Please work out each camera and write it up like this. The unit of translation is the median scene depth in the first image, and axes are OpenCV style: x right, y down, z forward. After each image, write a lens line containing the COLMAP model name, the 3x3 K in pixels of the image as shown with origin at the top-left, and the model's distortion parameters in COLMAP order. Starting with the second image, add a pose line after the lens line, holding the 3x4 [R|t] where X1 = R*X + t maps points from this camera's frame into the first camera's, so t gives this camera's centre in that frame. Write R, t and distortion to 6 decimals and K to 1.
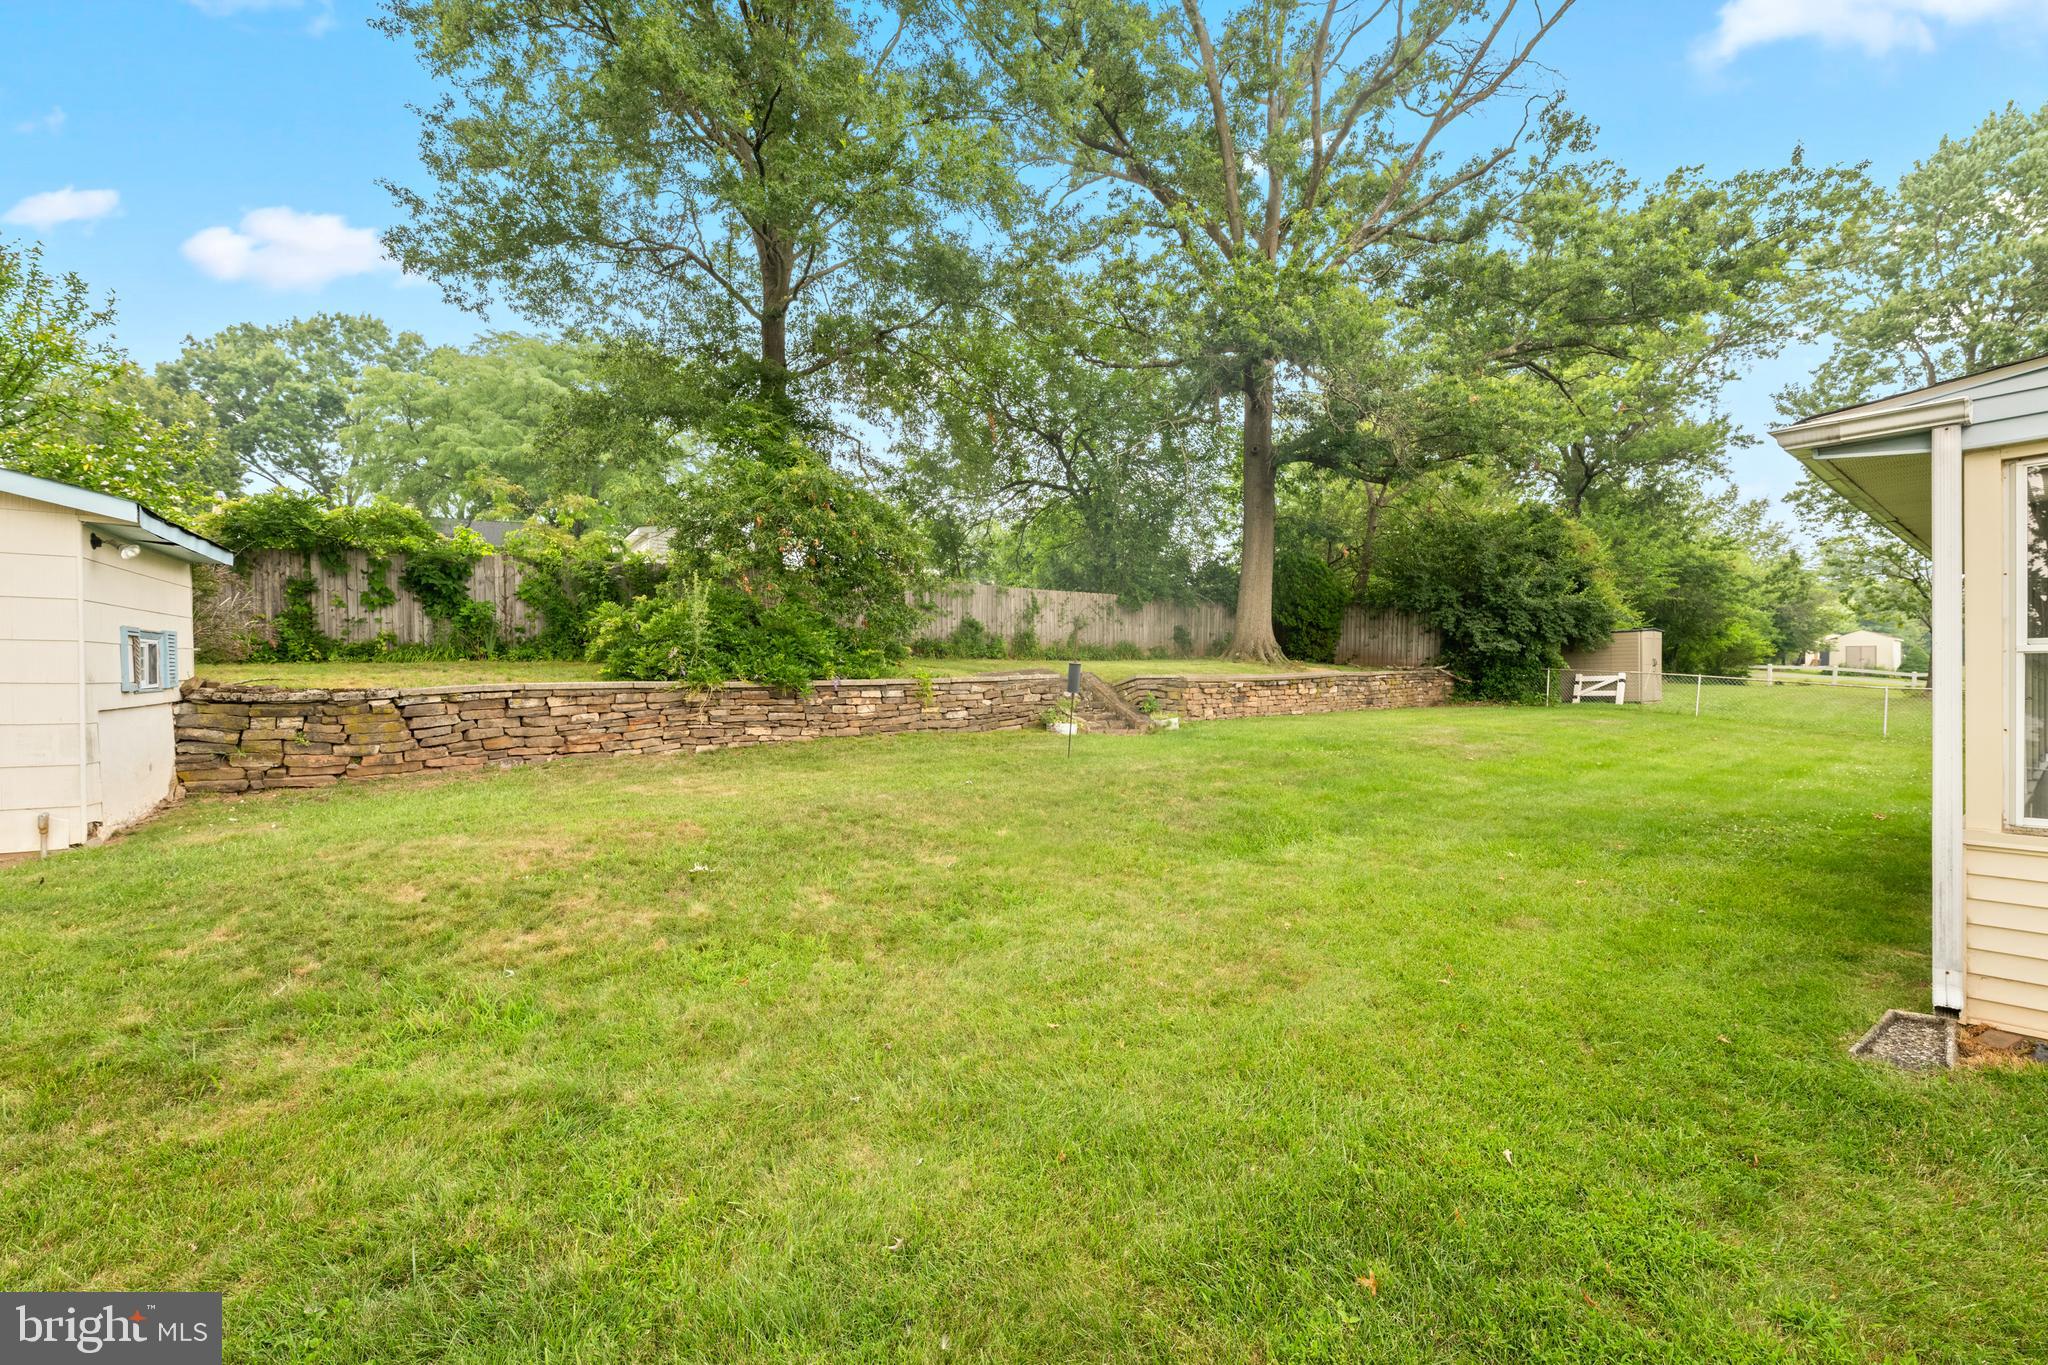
lens RADIAL K [[821.7, 0, 1024.0], [0, 821.7, 682.5], [0, 0, 1]] dist [0.001073, 0.000072]
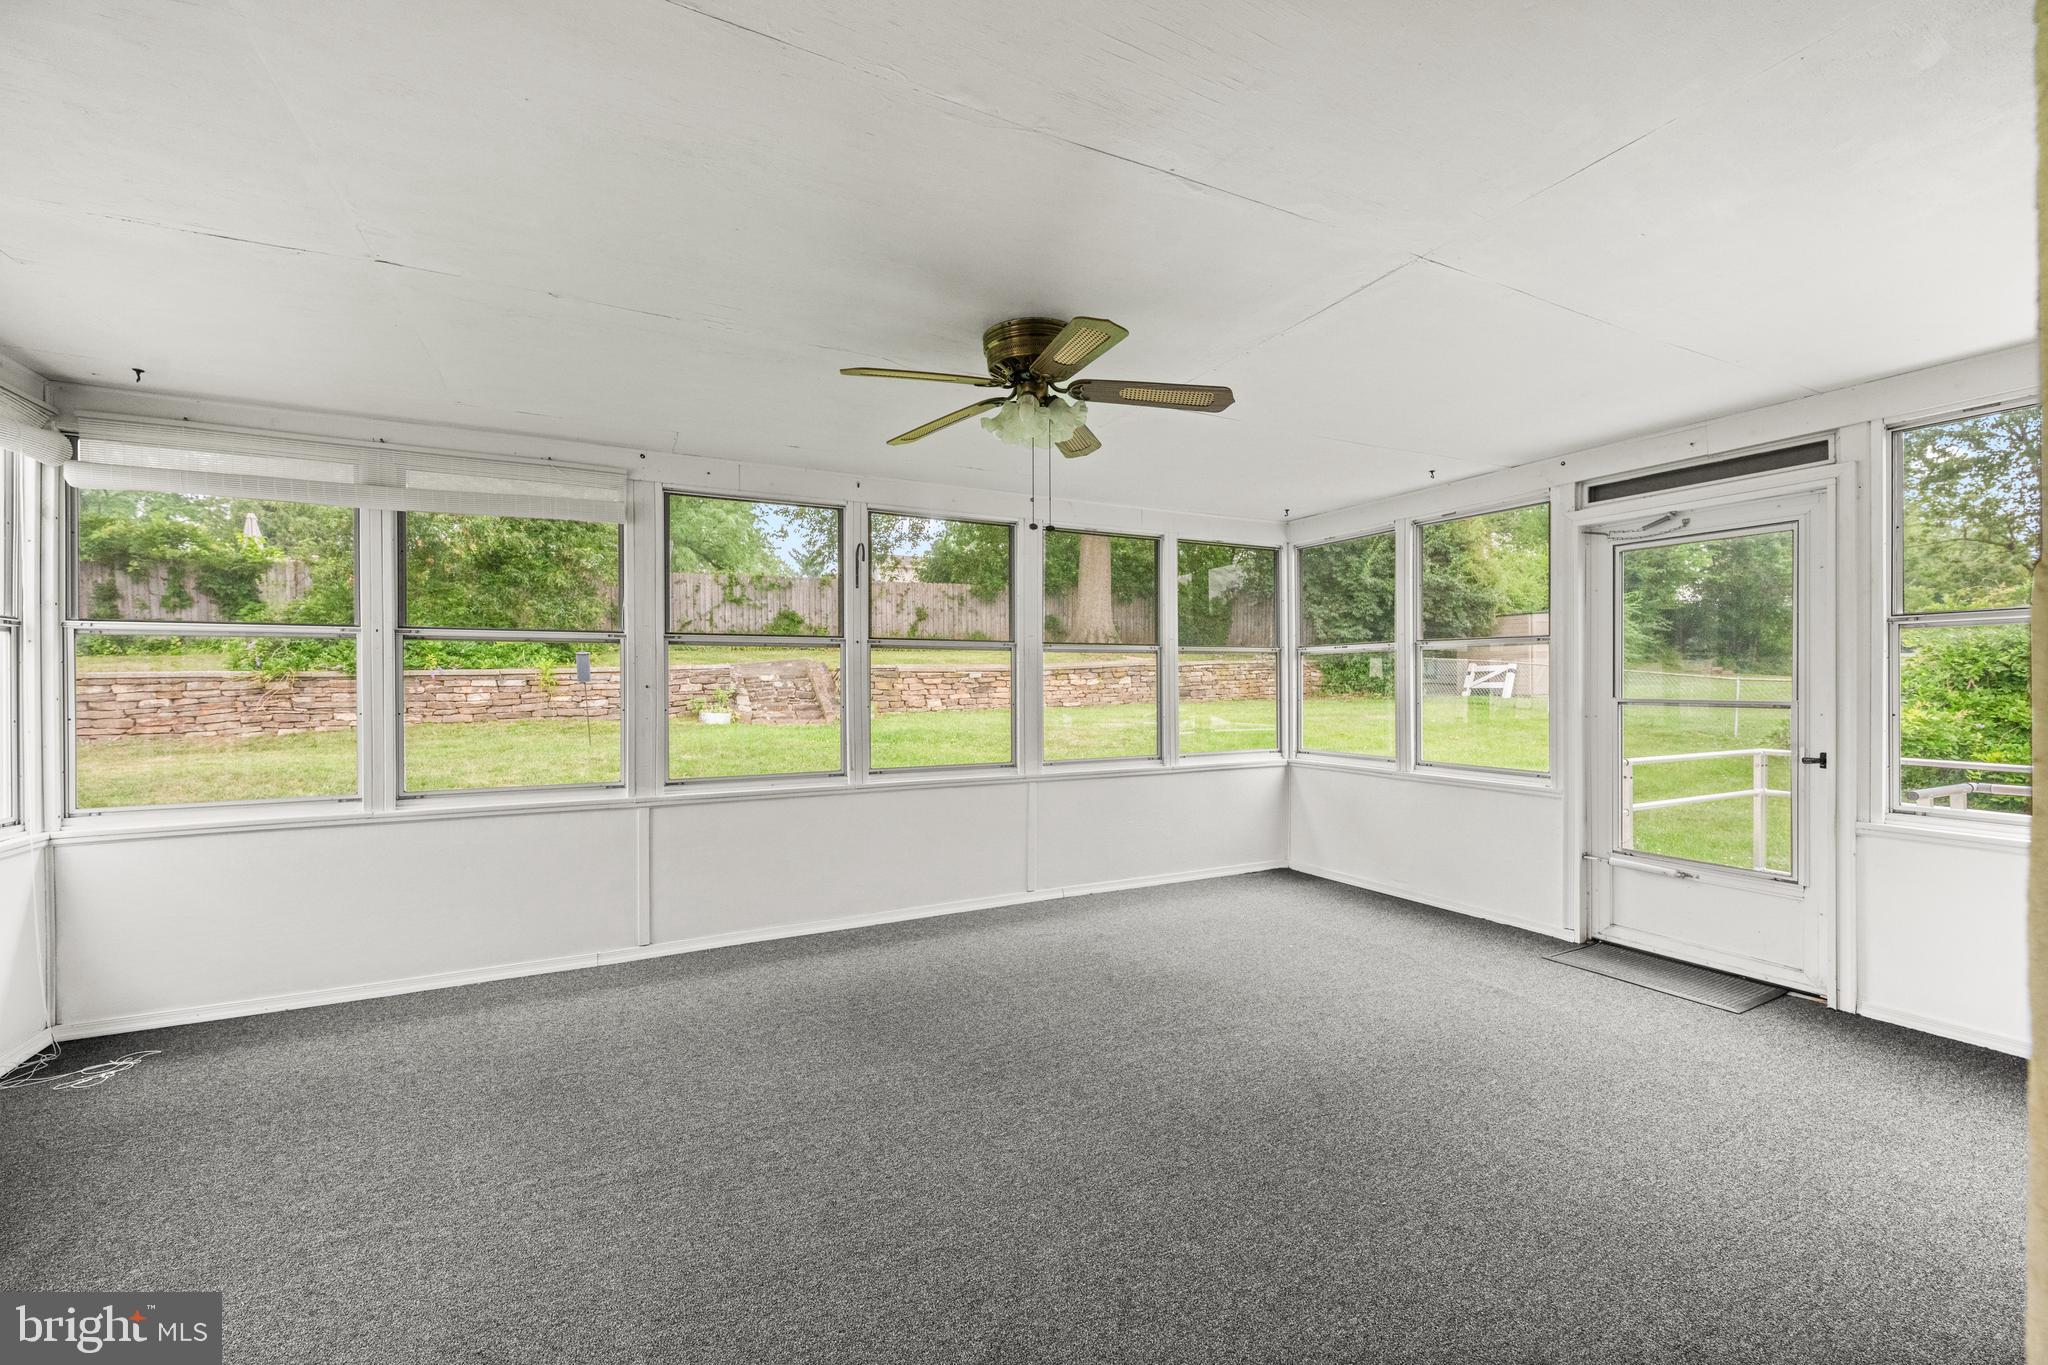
lens RADIAL K [[805.7, 0, 1024.0], [0, 805.7, 682.5], [0, 0, 1]] dist [-0.001322, 0.000004]
pose [[0.982268, 0.002246, -0.187468, 0.699450], [-0.000167, 0.999938, 0.011102, 0.001412], [0.187481, -0.010874, 0.982208, 0.104928]]
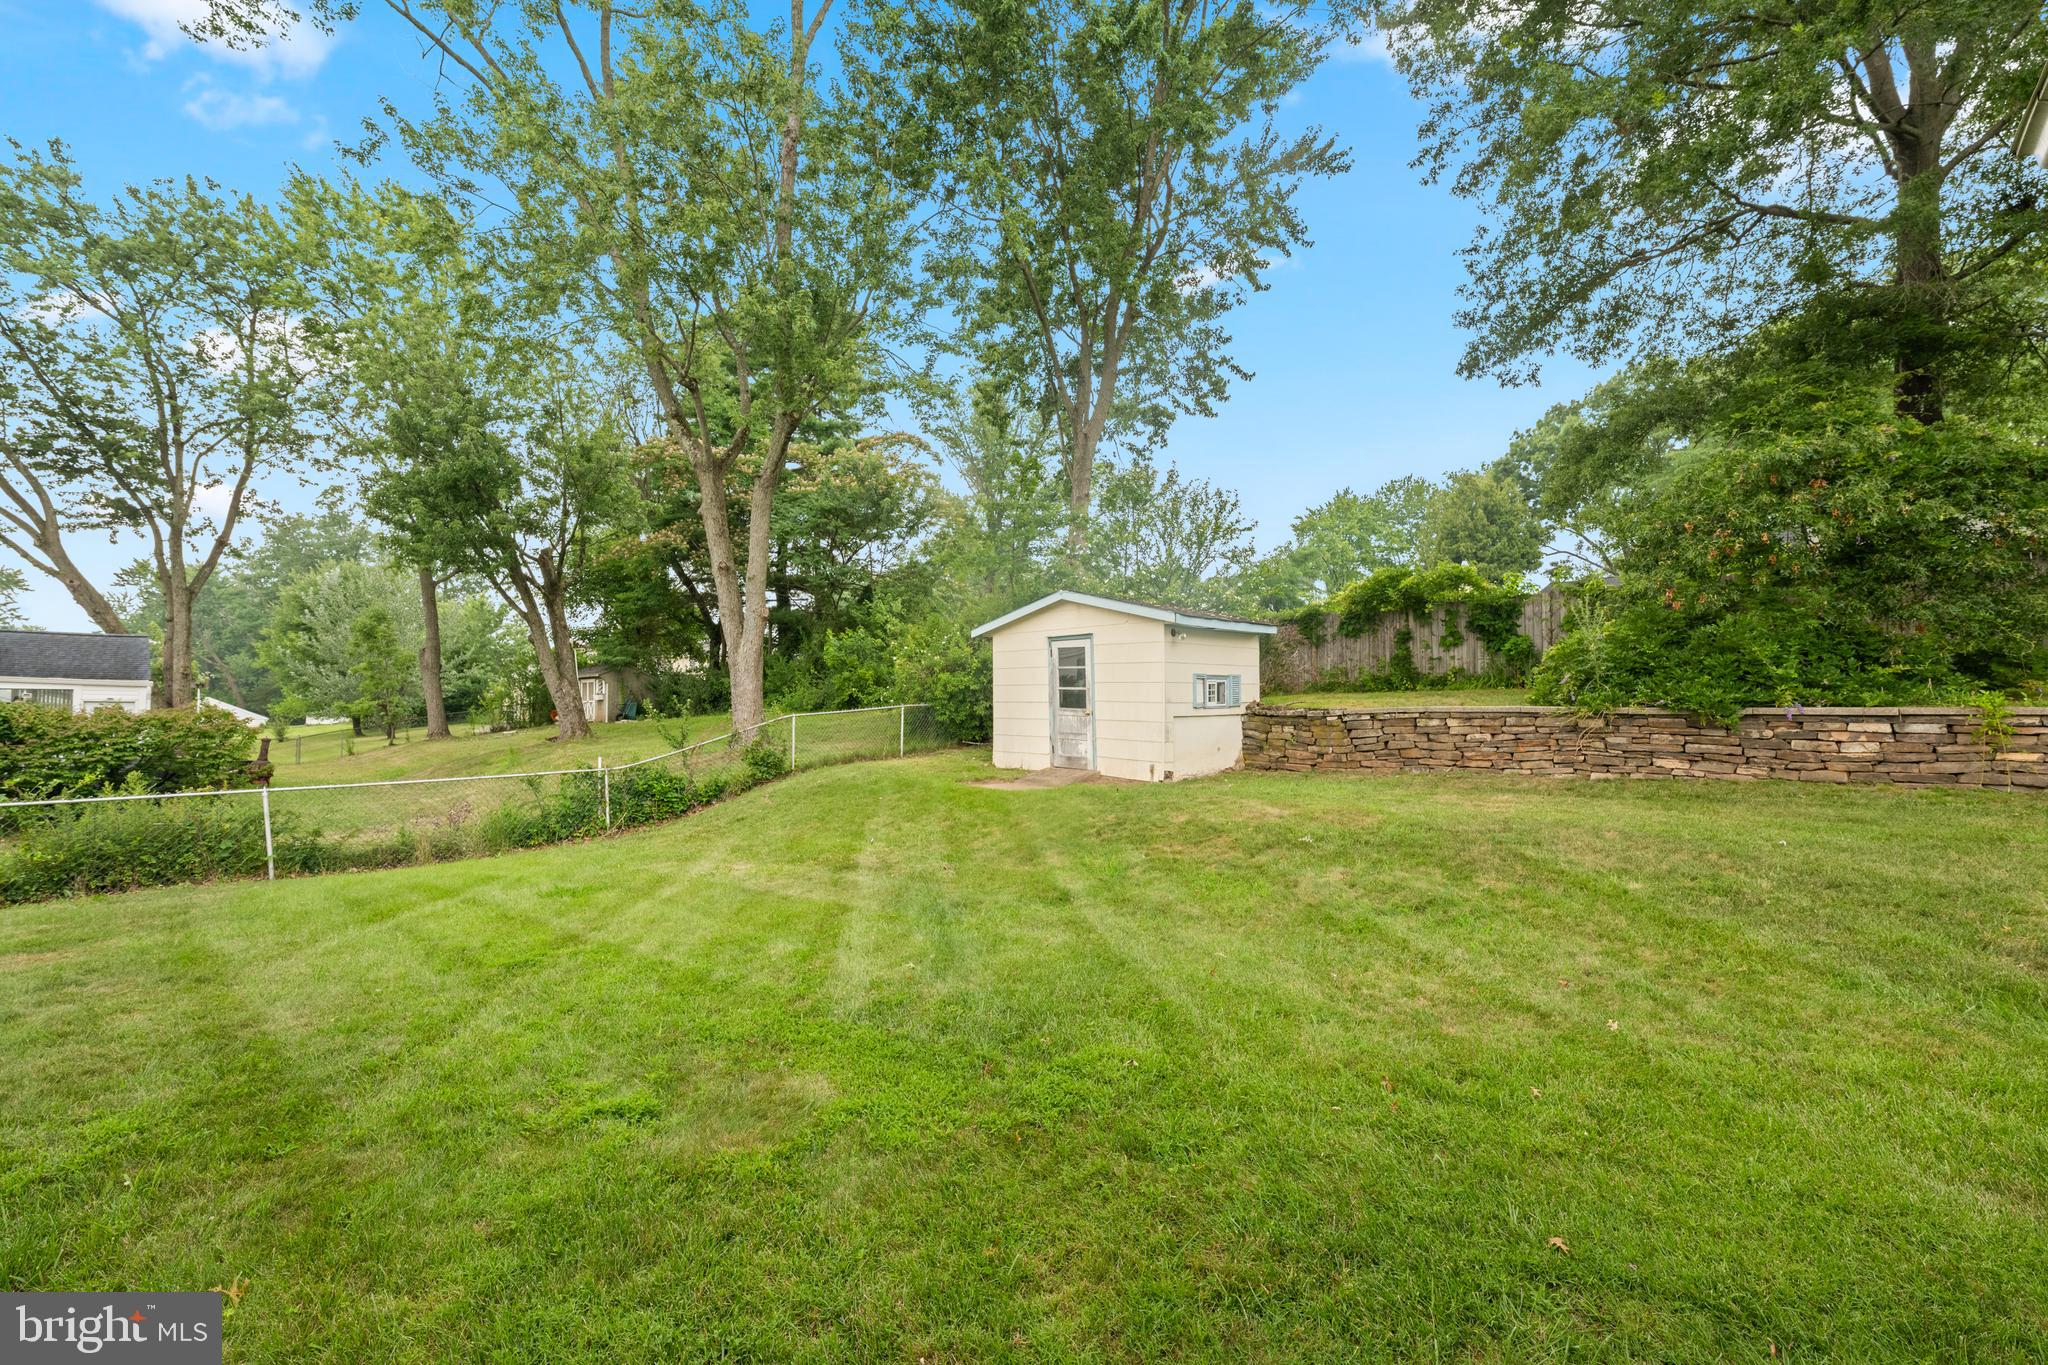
lens RADIAL K [[837.8, 0, 1022.4], [0, 837.8, 686.3], [0, 0, 1]] dist [0.002038, -0.000046]
pose [[0.182501, -0.014962, -0.983092, 0.407660], [-0.013570, 0.999751, -0.017734, 0.000938], [0.983112, 0.016577, 0.182253, 0.128844]]
